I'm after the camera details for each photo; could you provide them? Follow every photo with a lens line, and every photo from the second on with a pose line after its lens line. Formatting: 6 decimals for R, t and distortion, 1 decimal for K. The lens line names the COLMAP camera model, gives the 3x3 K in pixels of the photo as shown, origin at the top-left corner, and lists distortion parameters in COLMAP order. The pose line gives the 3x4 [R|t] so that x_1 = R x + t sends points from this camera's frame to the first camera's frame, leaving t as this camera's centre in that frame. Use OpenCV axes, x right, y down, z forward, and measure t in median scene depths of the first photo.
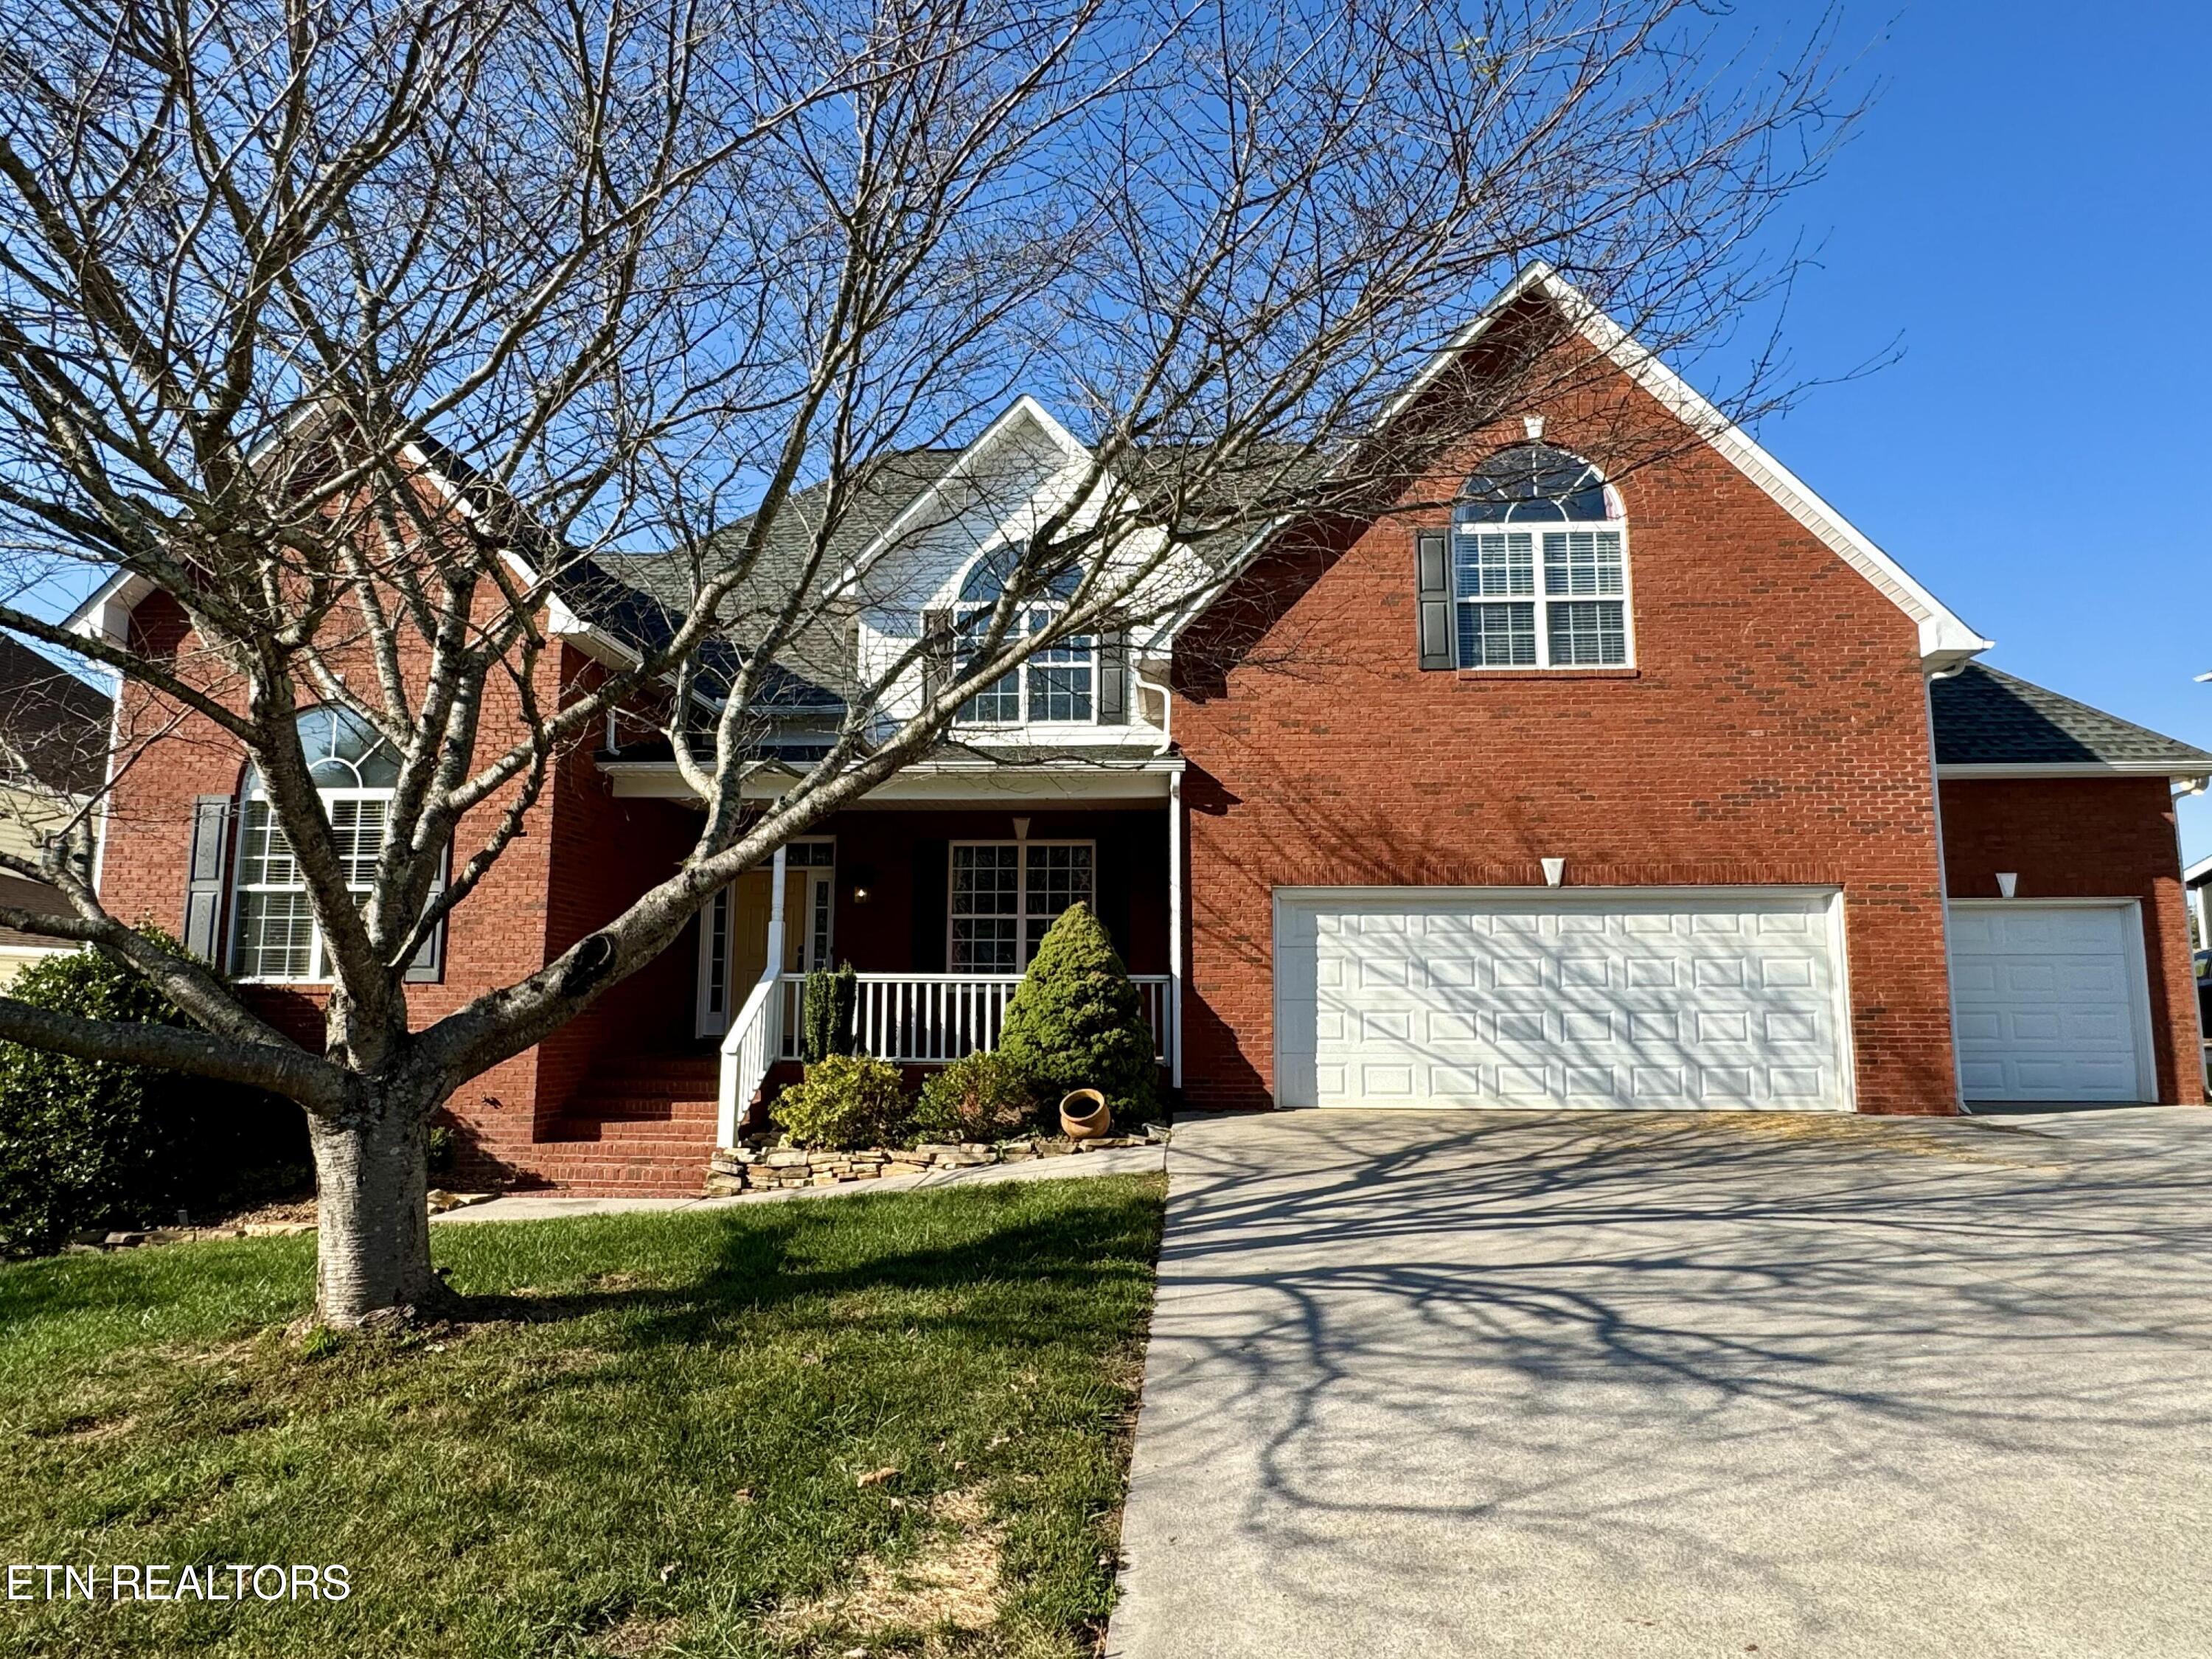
lens RADIAL K [[1059.1, 0, 1106.0], [0, 1059.1, 829.5], [0, 0, 1]] dist [-0.015296, 0.000256]
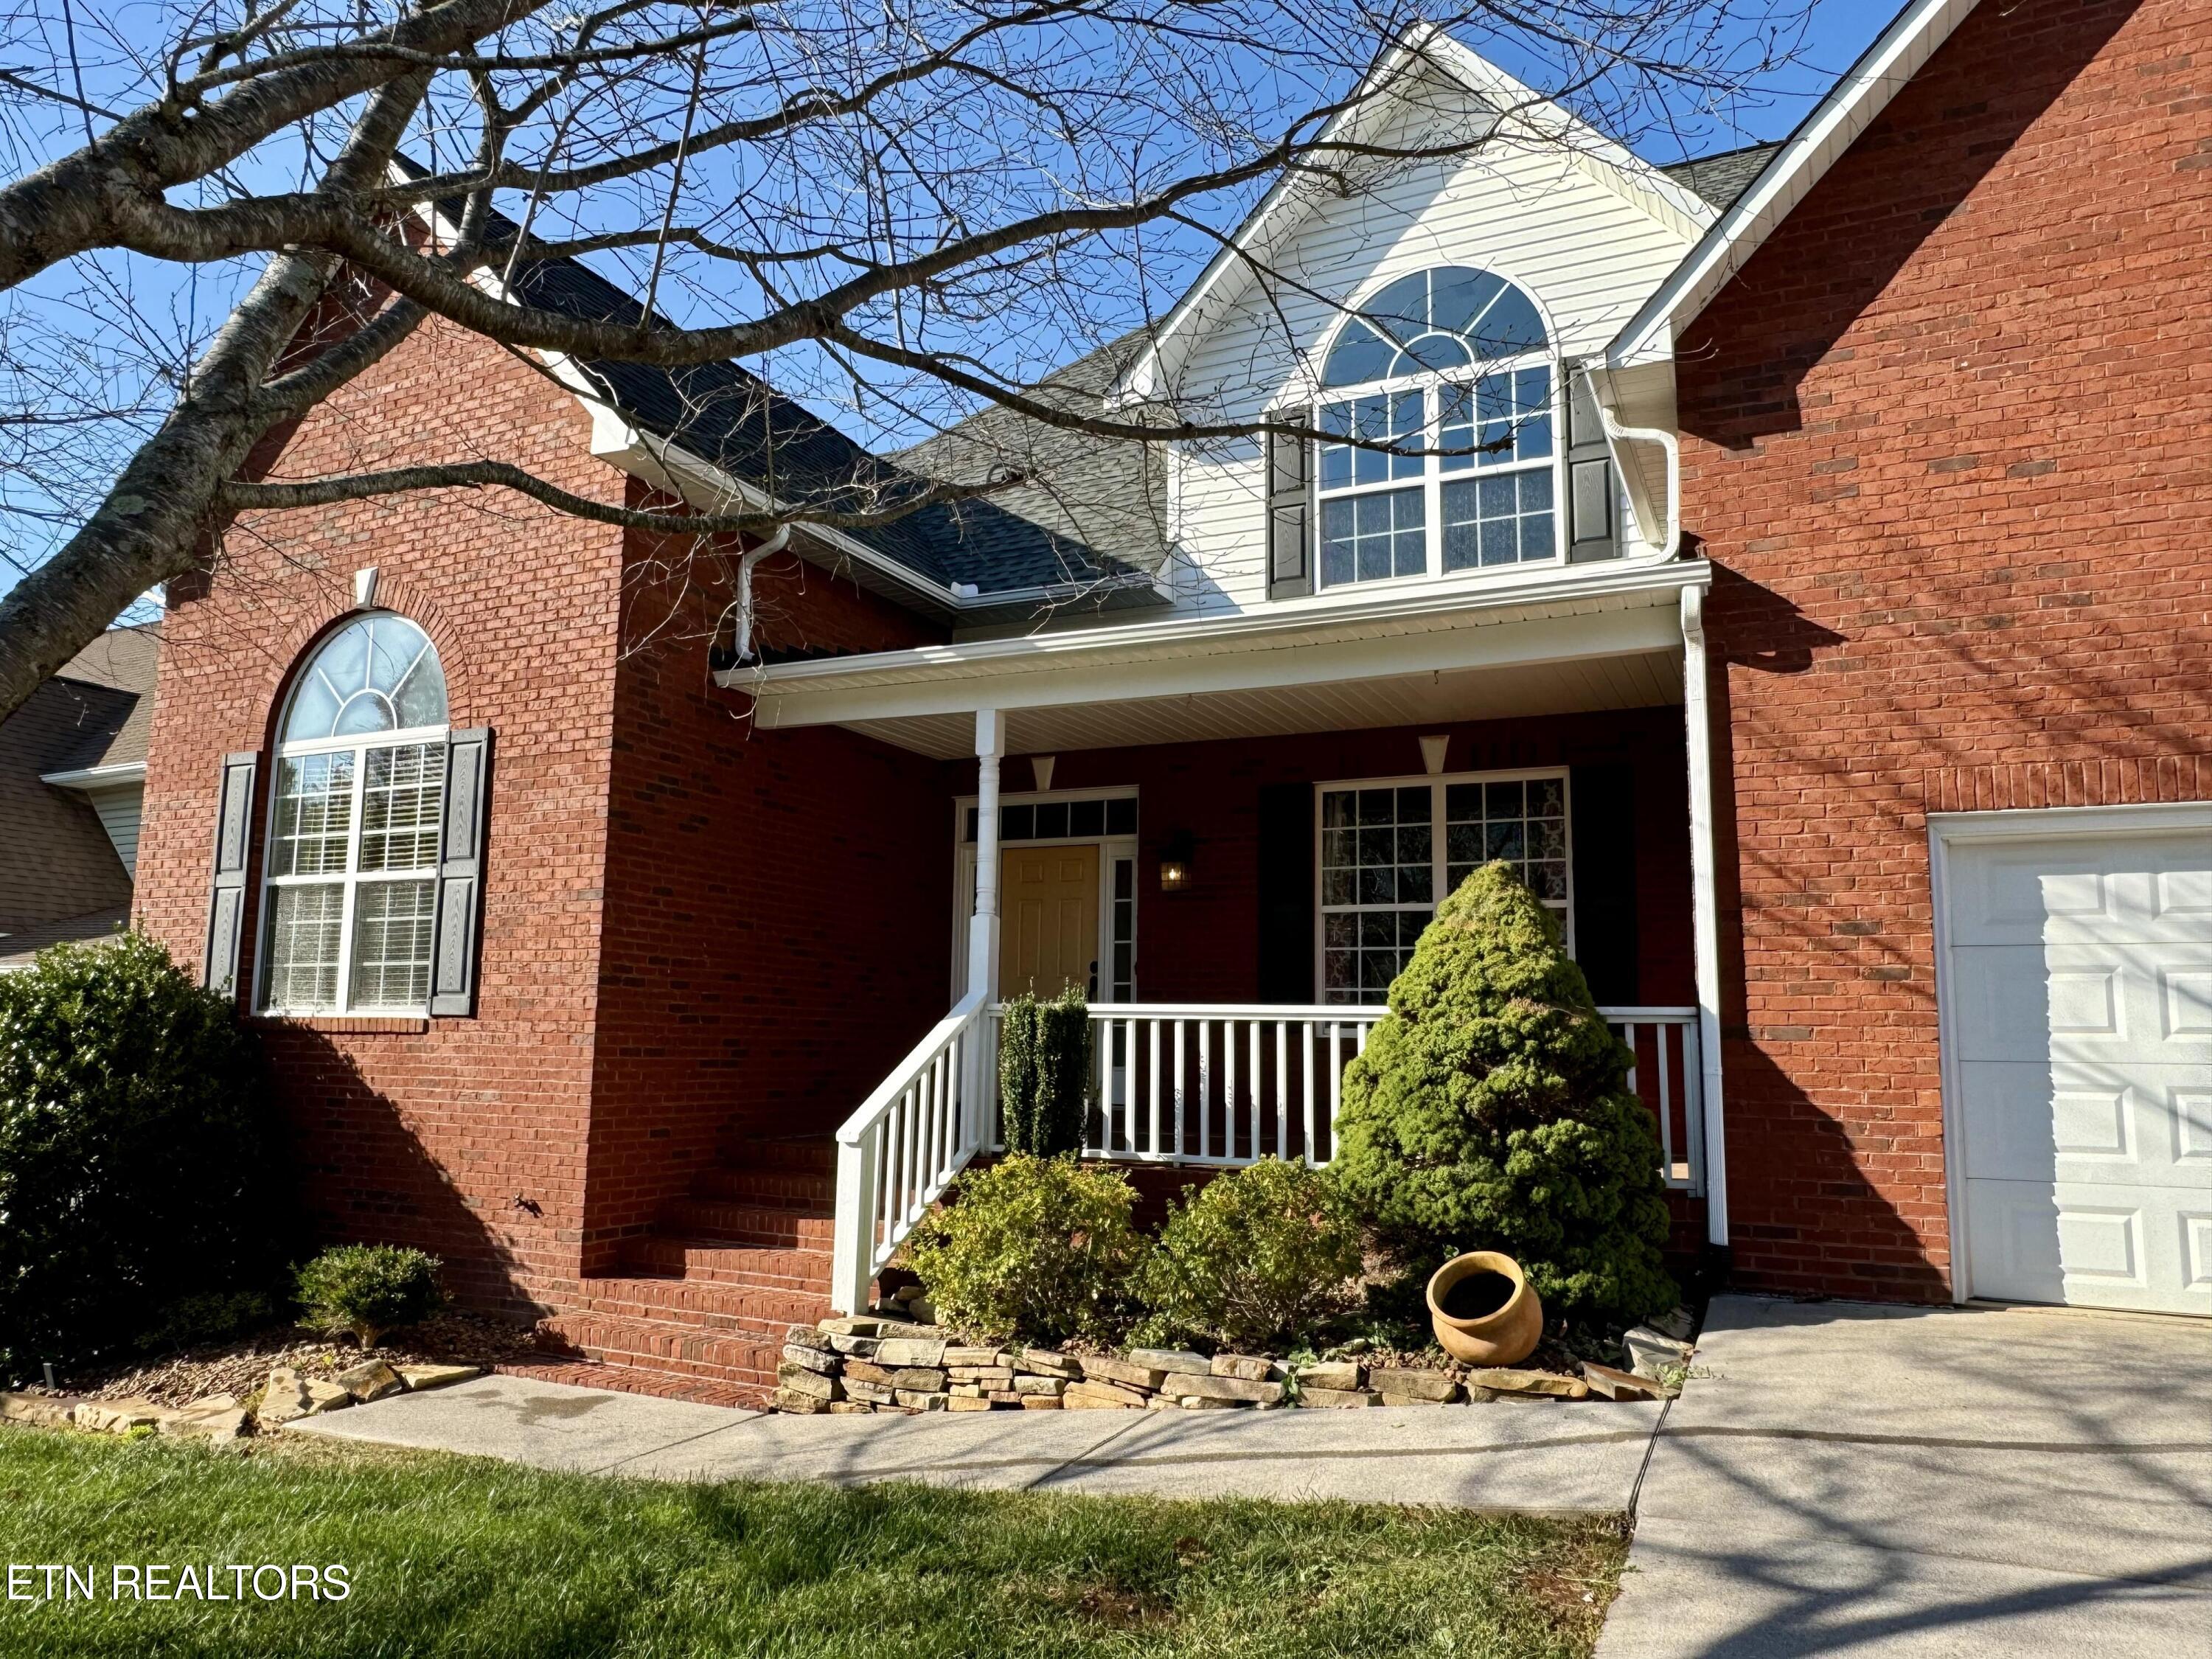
lens RADIAL K [[1456.1, 0, 1106.0], [0, 1456.1, 829.5], [0, 0, 1]] dist [-0.009175, 0.002516]
pose [[0.935231, -0.039647, -0.351812, 0.047869], [0.044558, 0.998990, 0.005871, 0.042323], [0.351224, -0.021166, 0.936052, 0.298569]]
